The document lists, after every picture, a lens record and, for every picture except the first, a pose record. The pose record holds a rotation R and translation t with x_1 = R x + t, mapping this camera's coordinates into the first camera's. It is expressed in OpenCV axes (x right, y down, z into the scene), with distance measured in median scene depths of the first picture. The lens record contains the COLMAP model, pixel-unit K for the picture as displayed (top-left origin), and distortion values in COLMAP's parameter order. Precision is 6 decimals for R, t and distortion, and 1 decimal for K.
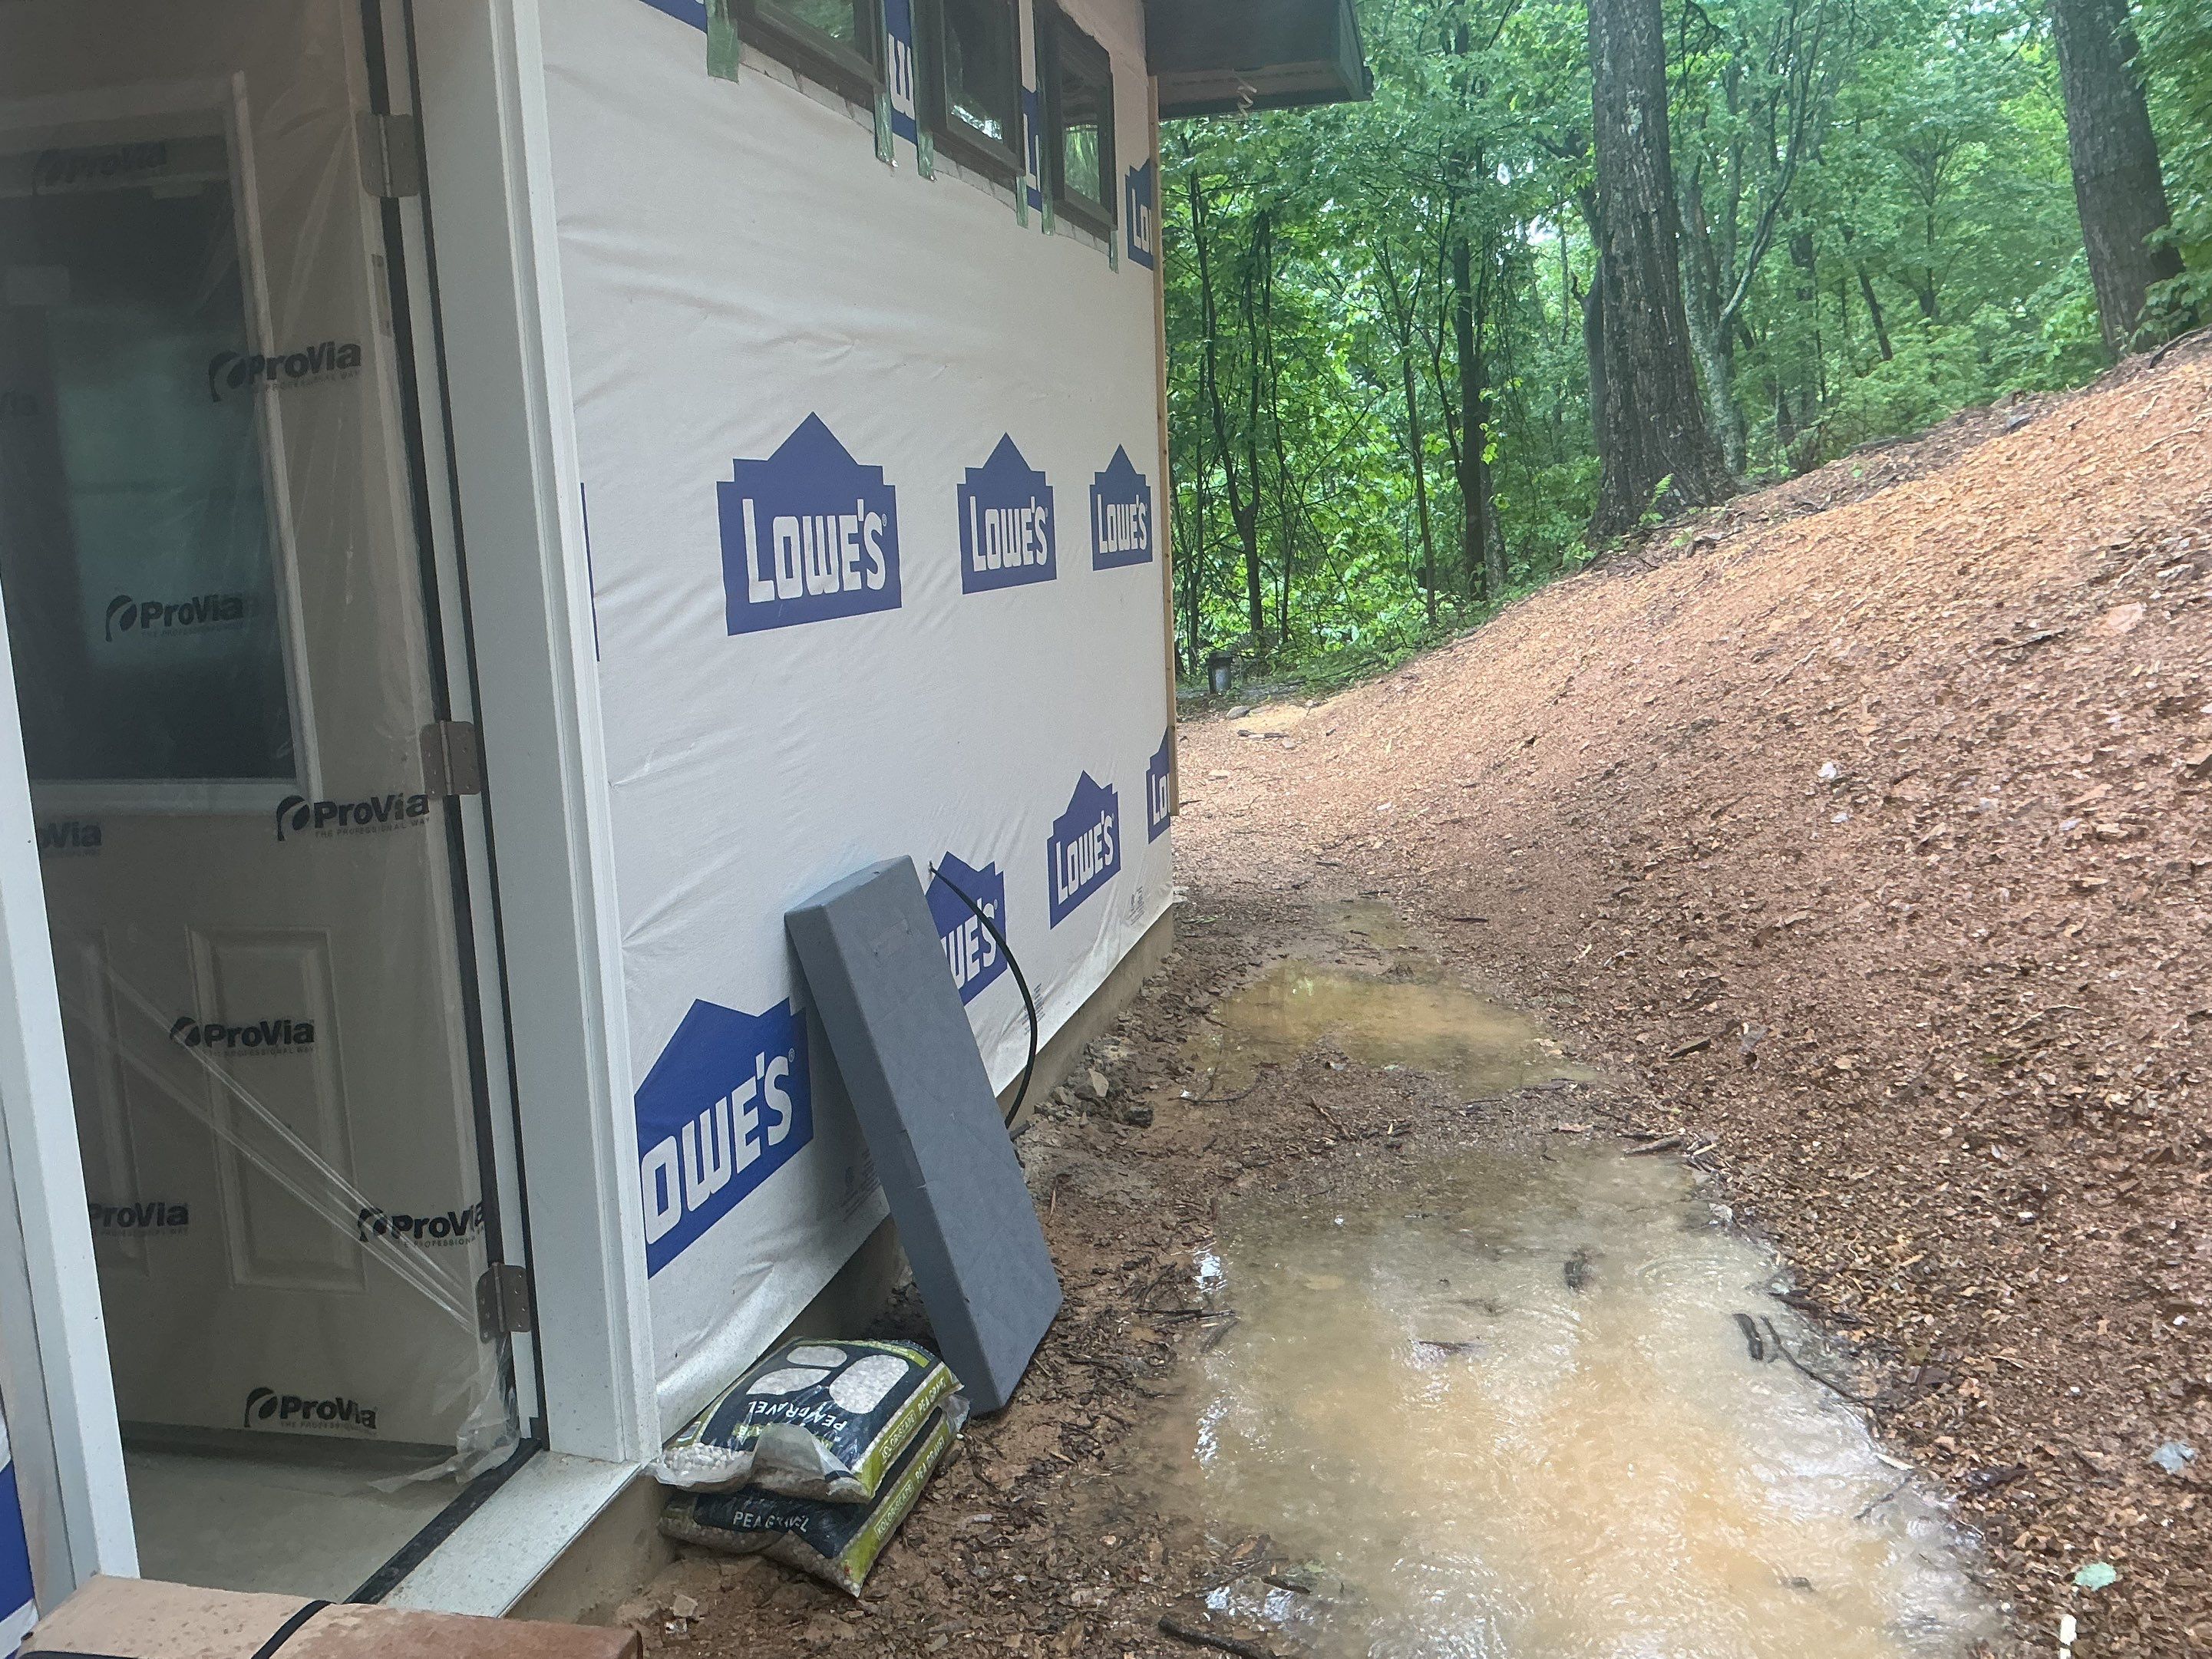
lens RADIAL K [[1821.5, 0, 1097.6], [0, 1821.5, 827.9], [0, 0, 1]] dist [0.122732, -0.257074]
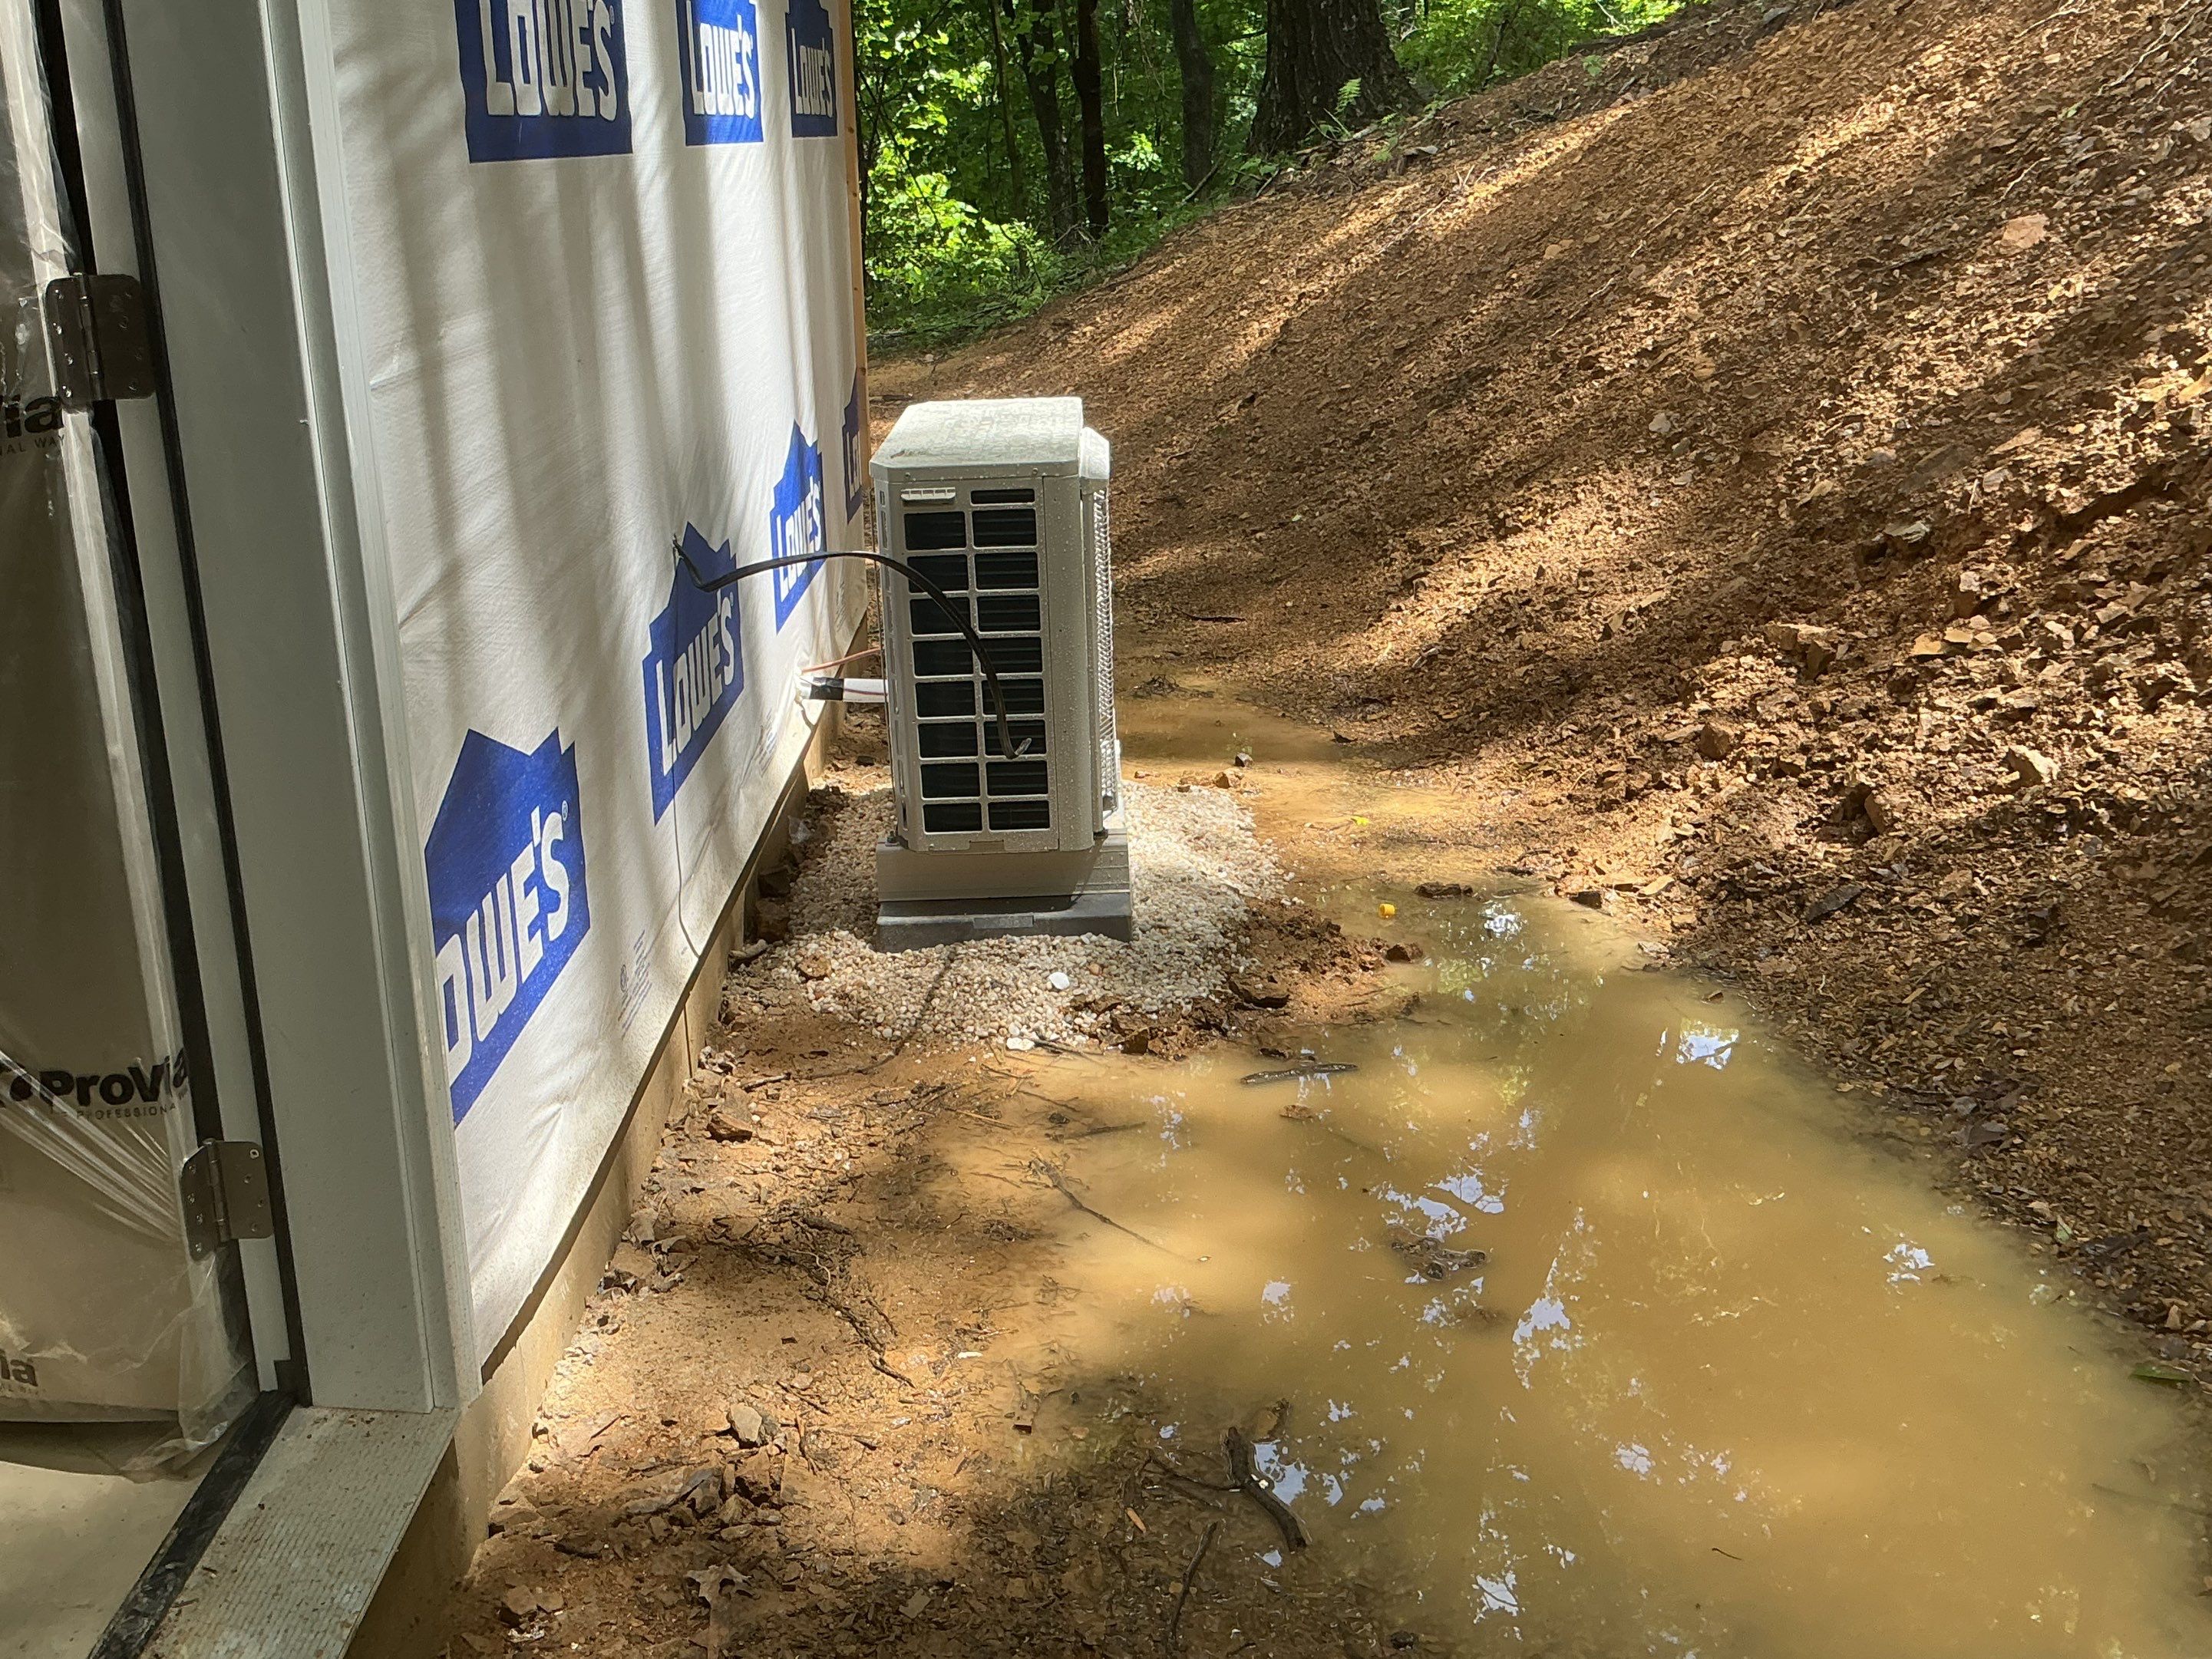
lens RADIAL K [[2161.0, 0, 1106.0], [0, 2161.0, 829.5], [0, 0, 1]] dist [0.153404, -0.346819]
pose [[0.970029, -0.045158, 0.238757, -0.105158], [0.012363, 0.990479, 0.137109, 0.013986], [-0.242675, -0.130047, 0.961351, 0.104088]]
